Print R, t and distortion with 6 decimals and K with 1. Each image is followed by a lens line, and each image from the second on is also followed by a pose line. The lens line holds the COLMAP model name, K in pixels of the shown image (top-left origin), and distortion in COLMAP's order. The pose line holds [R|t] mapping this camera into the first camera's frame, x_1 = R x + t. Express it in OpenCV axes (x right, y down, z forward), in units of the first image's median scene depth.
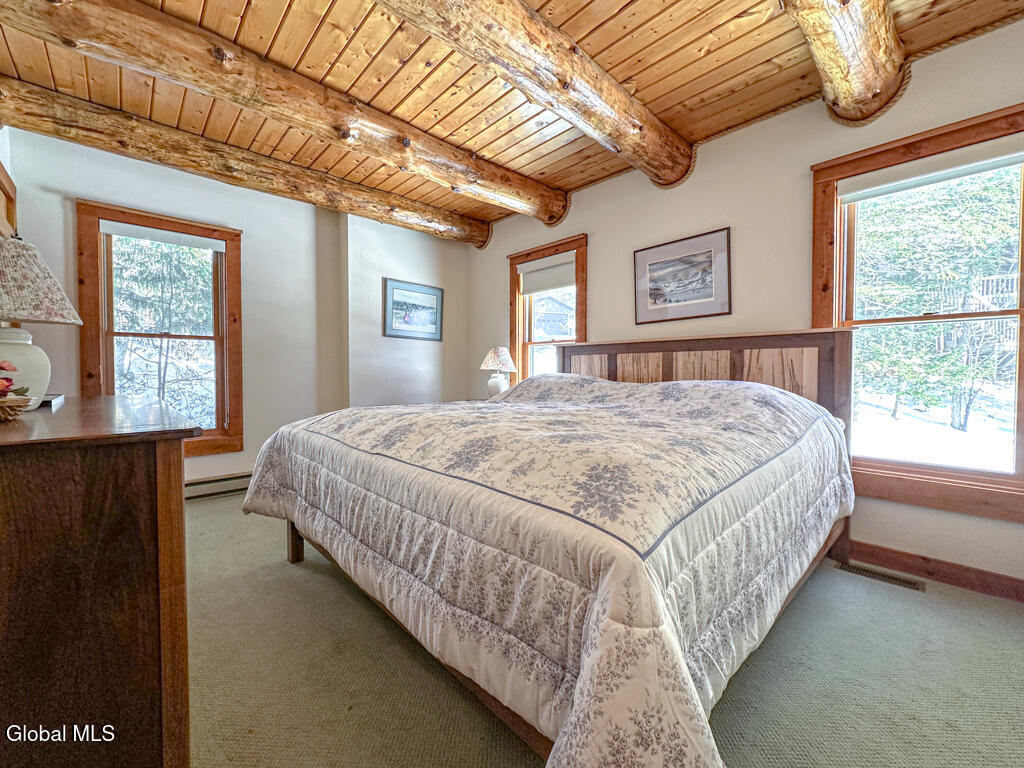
lens RADIAL K [[417.2, 0, 511.0], [0, 417.2, 372.8], [0, 0, 1]] dist [-0.001513, -0.000247]
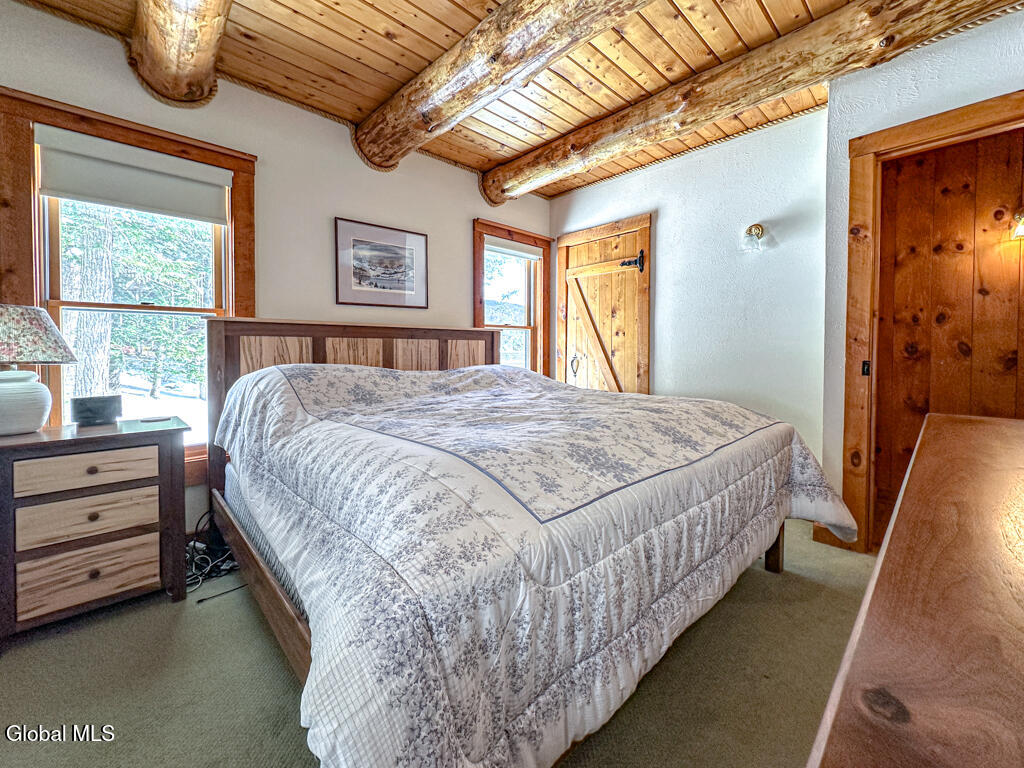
lens RADIAL K [[413.8, 0, 526.7], [0, 413.8, 351.3], [0, 0, 1]] dist [0.000454, 0.000030]
pose [[-0.019273, -0.004762, 0.999803, -0.573103], [0.005358, 0.999974, 0.004866, -0.020757], [-0.999800, 0.005451, -0.019247, 0.648080]]
